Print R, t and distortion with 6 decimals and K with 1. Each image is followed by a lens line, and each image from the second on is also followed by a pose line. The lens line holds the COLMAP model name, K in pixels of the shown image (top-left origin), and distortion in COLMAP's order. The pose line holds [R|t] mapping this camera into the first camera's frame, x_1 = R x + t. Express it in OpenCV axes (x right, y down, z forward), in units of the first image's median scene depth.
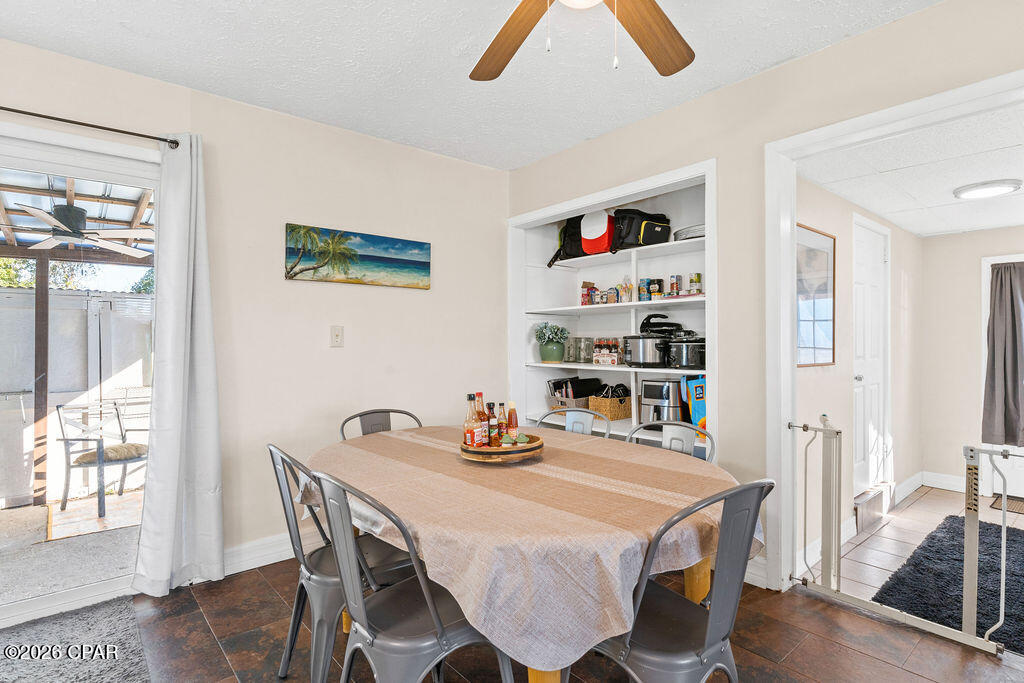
lens RADIAL K [[516.5, 0, 505.1], [0, 516.5, 341.7], [0, 0, 1]] dist [0.001727, 0.000282]
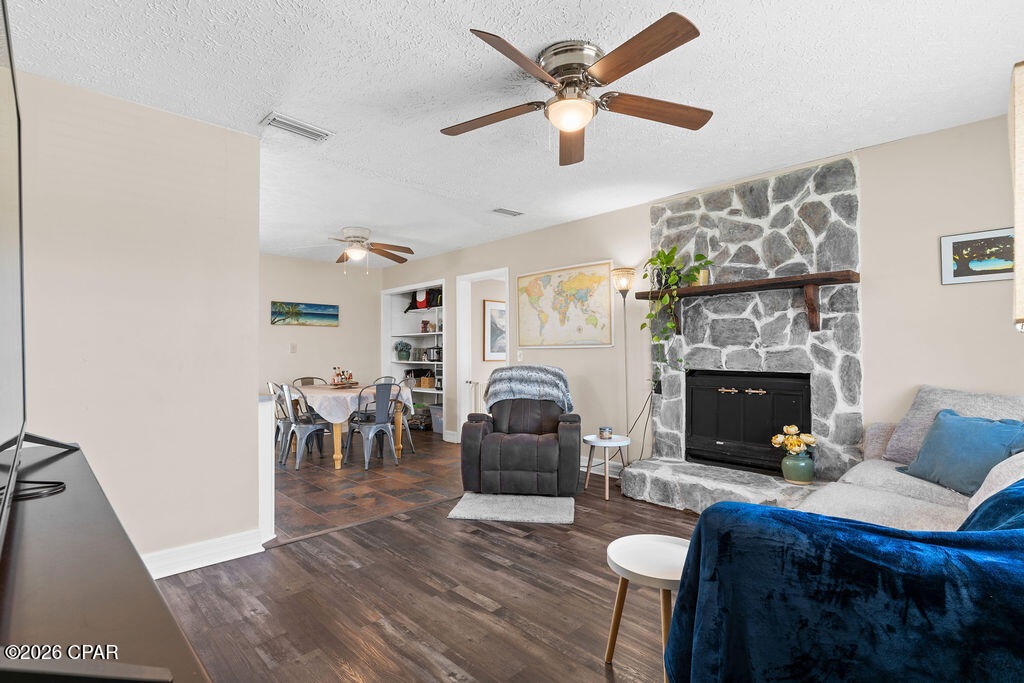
lens RADIAL K [[494.5, 0, 513.8], [0, 494.5, 343.4], [0, 0, 1]] dist [0.002658, -0.001378]
pose [[0.997265, 0.000142, 0.073907, 0.446356], [0.000993, 0.999882, -0.015324, 0.002516], [-0.073900, 0.015355, 0.997147, -1.157217]]
